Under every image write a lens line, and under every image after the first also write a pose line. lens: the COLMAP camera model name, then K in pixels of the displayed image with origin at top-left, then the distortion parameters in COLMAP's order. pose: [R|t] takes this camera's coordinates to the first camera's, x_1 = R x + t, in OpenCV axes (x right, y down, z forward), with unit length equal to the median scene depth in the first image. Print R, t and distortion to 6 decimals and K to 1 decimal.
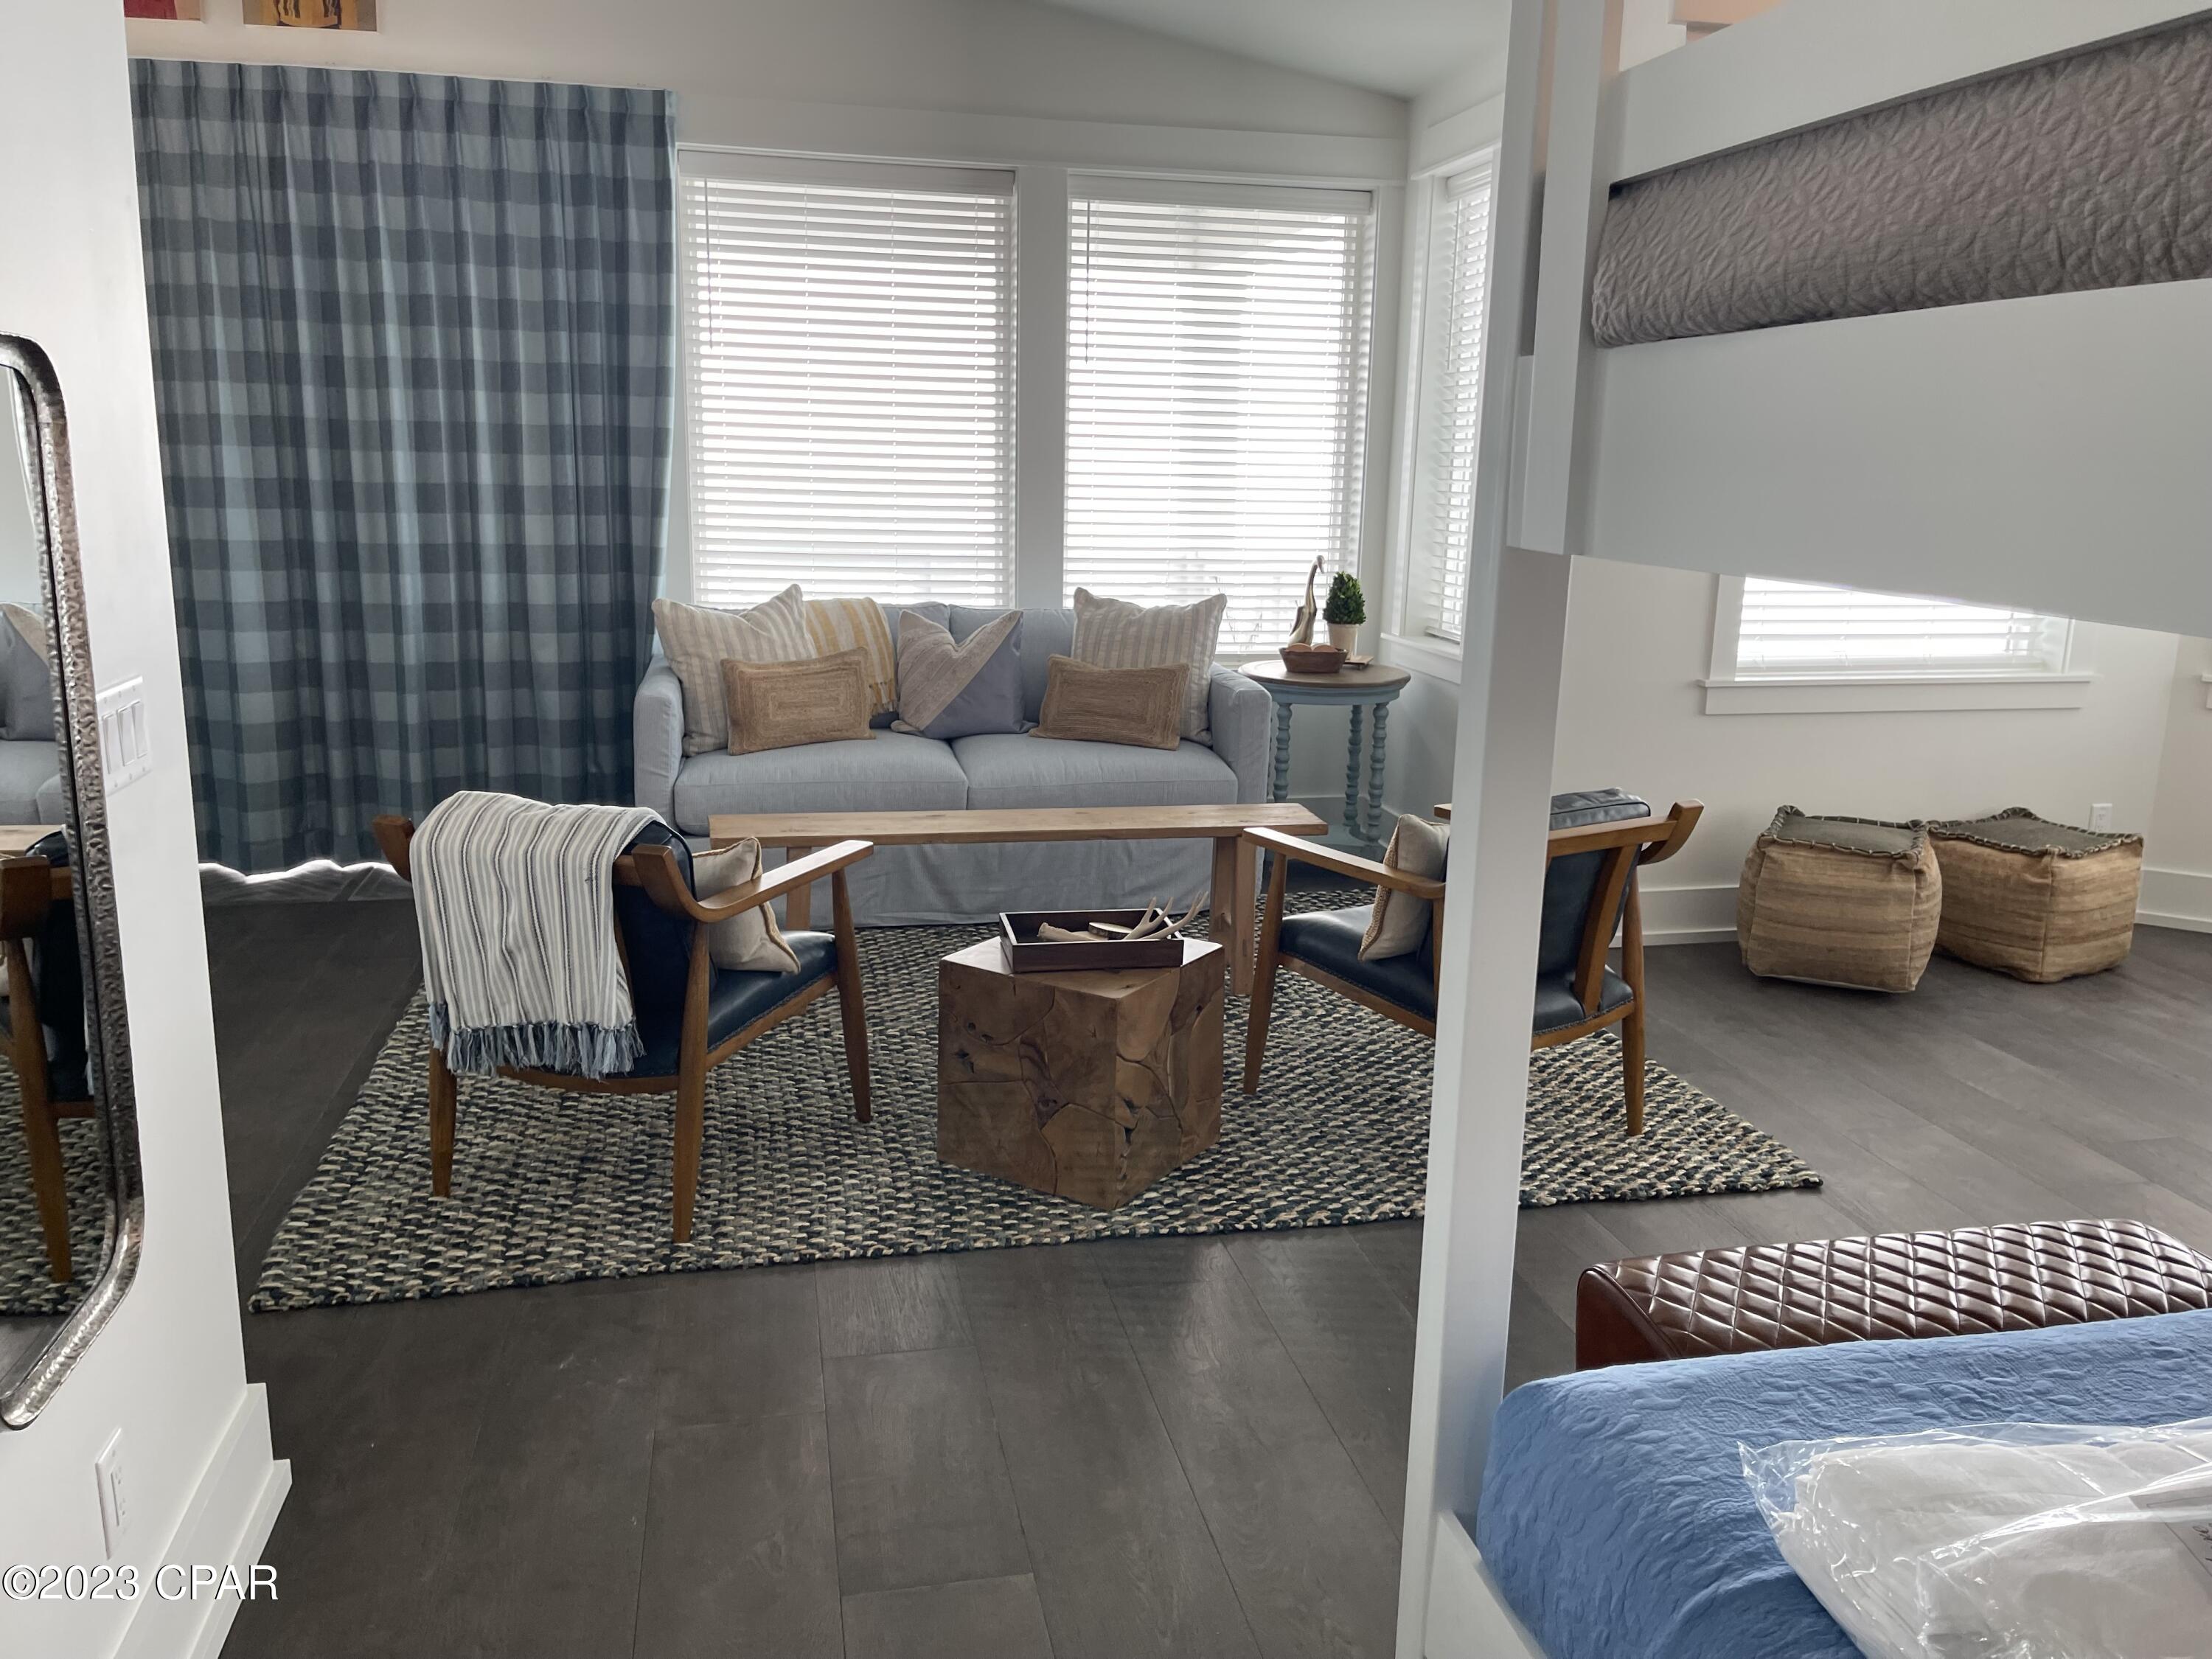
lens RADIAL K [[1696.5, 0, 1106.0], [0, 1696.5, 829.5], [0, 0, 1]] dist [0.000061, -0.000081]
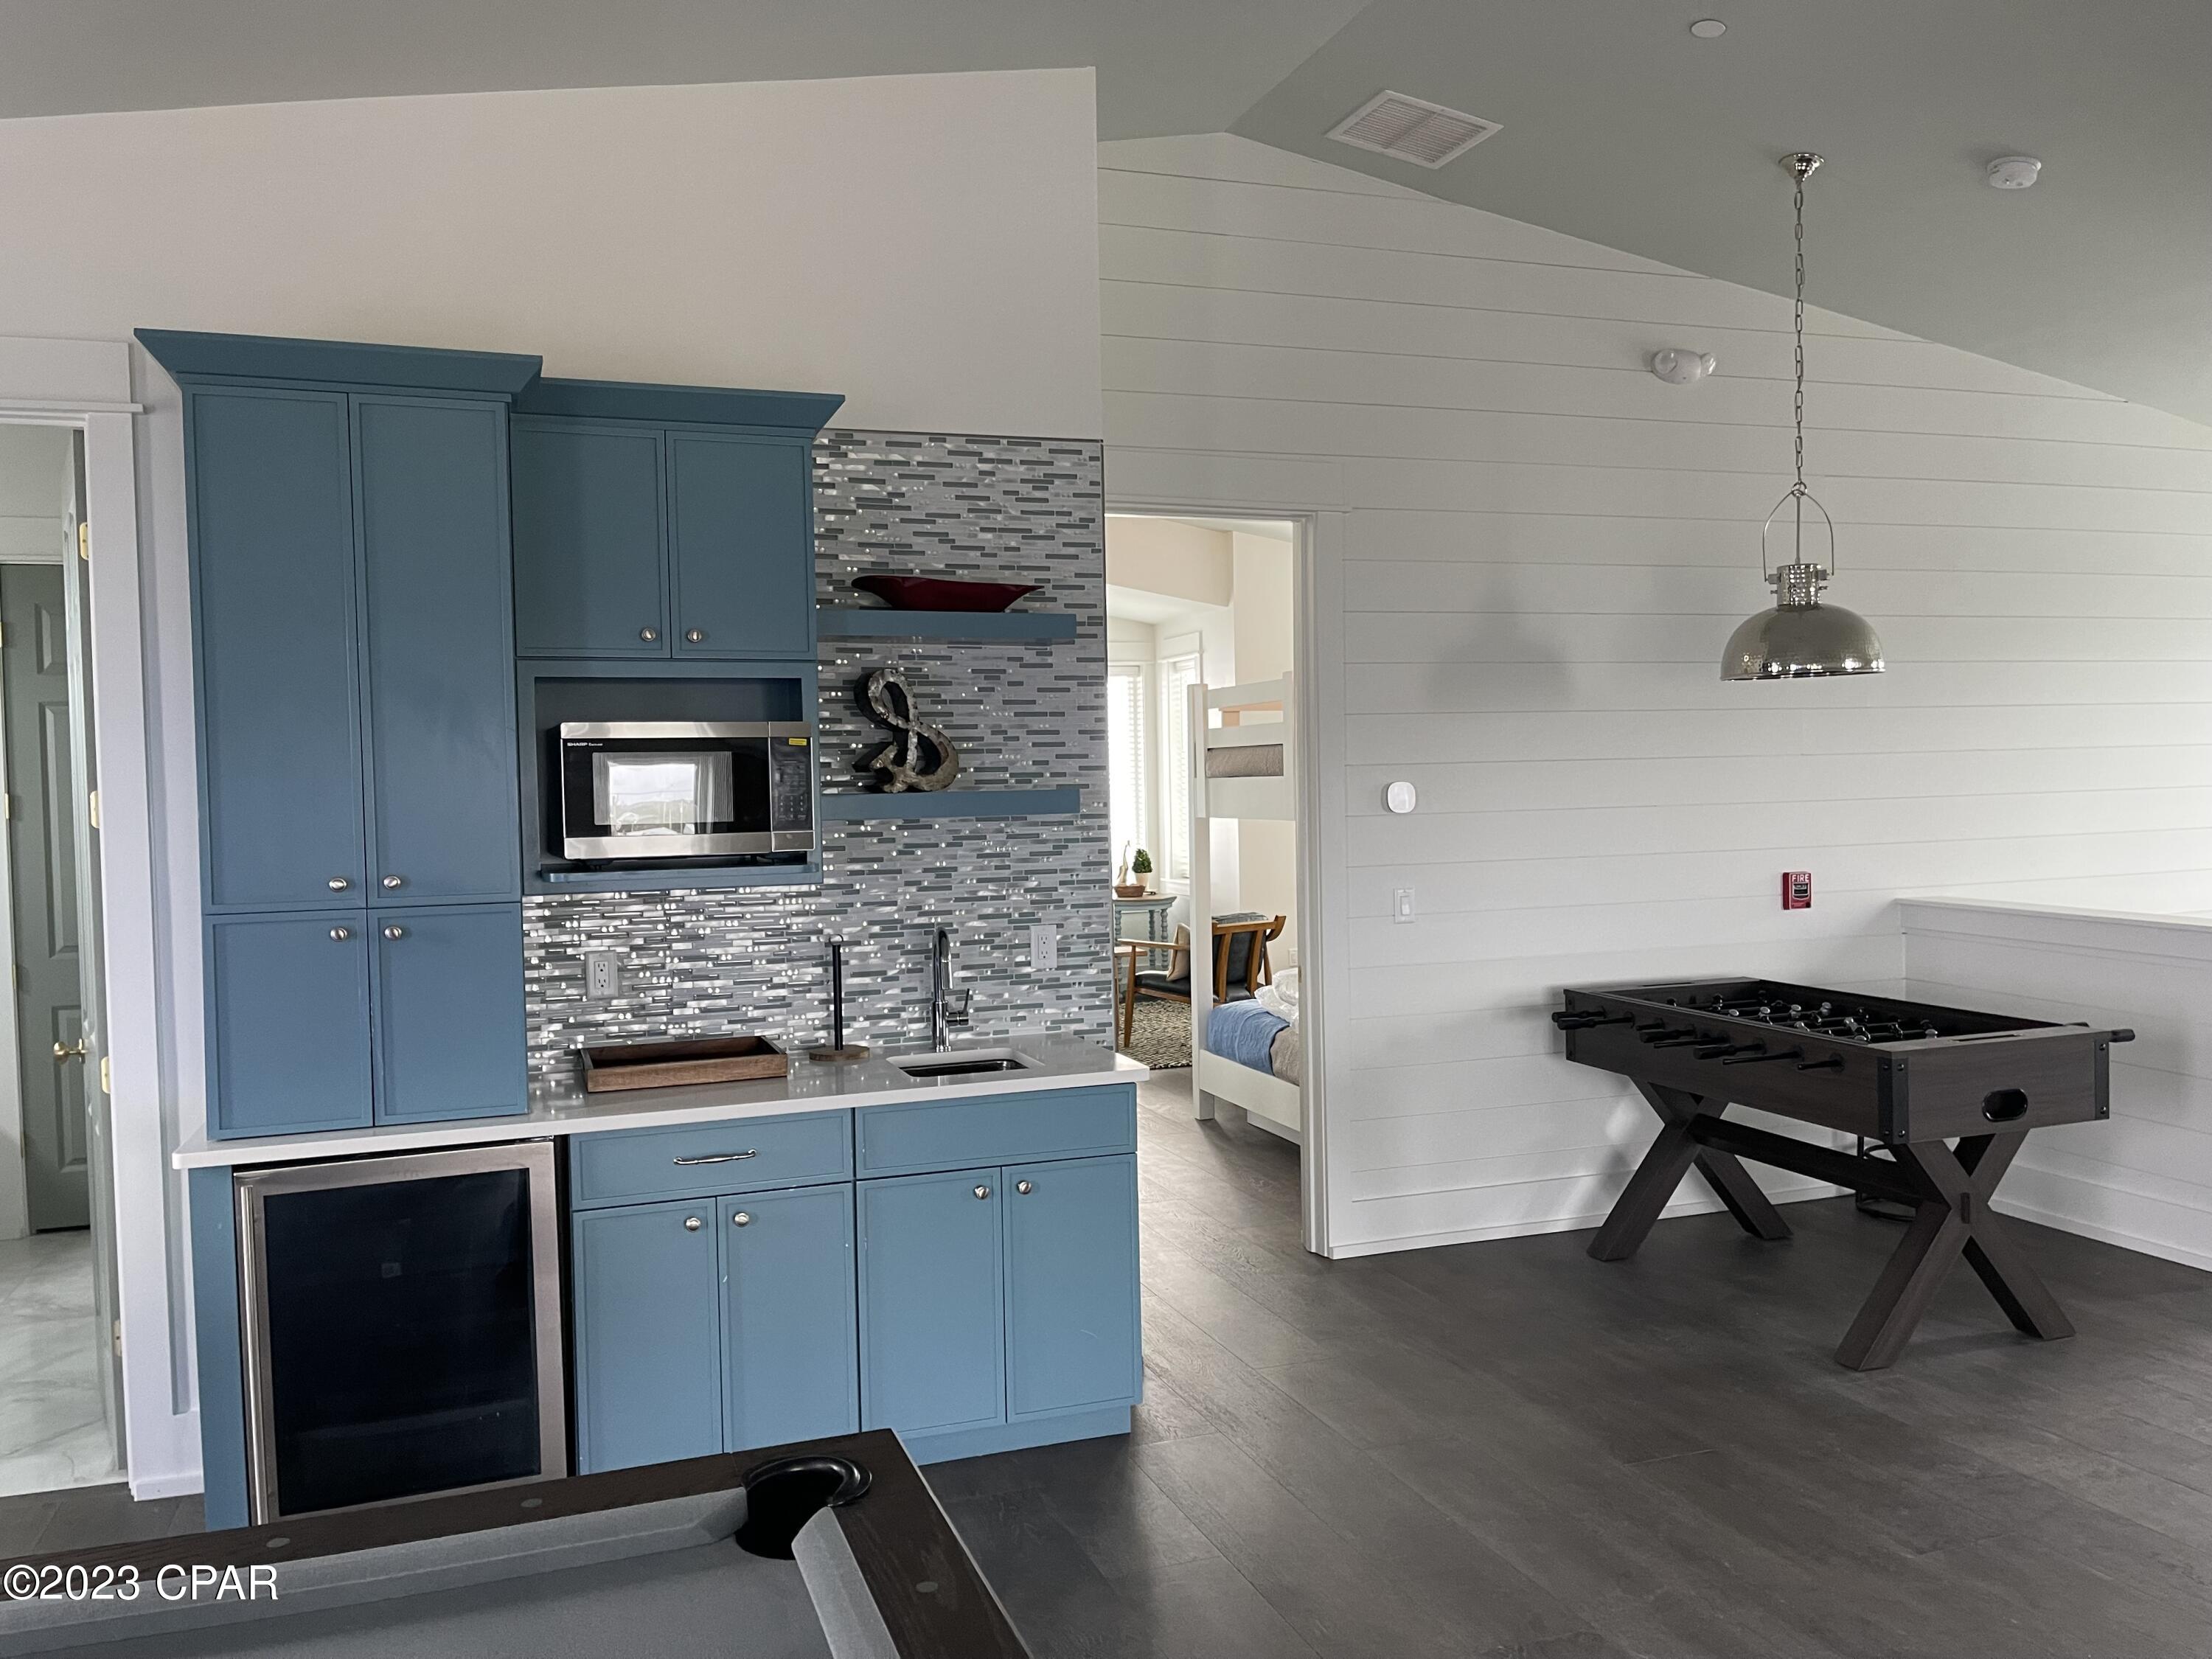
lens RADIAL K [[1696.5, 0, 1106.0], [0, 1696.5, 829.5], [0, 0, 1]] dist [0.000061, -0.000081]
pose [[0.989800, -0.050346, 0.133274, -0.172761], [0.075434, 0.978788, -0.190484, 0.214394], [-0.120857, 0.198595, 0.972602, -0.990858]]
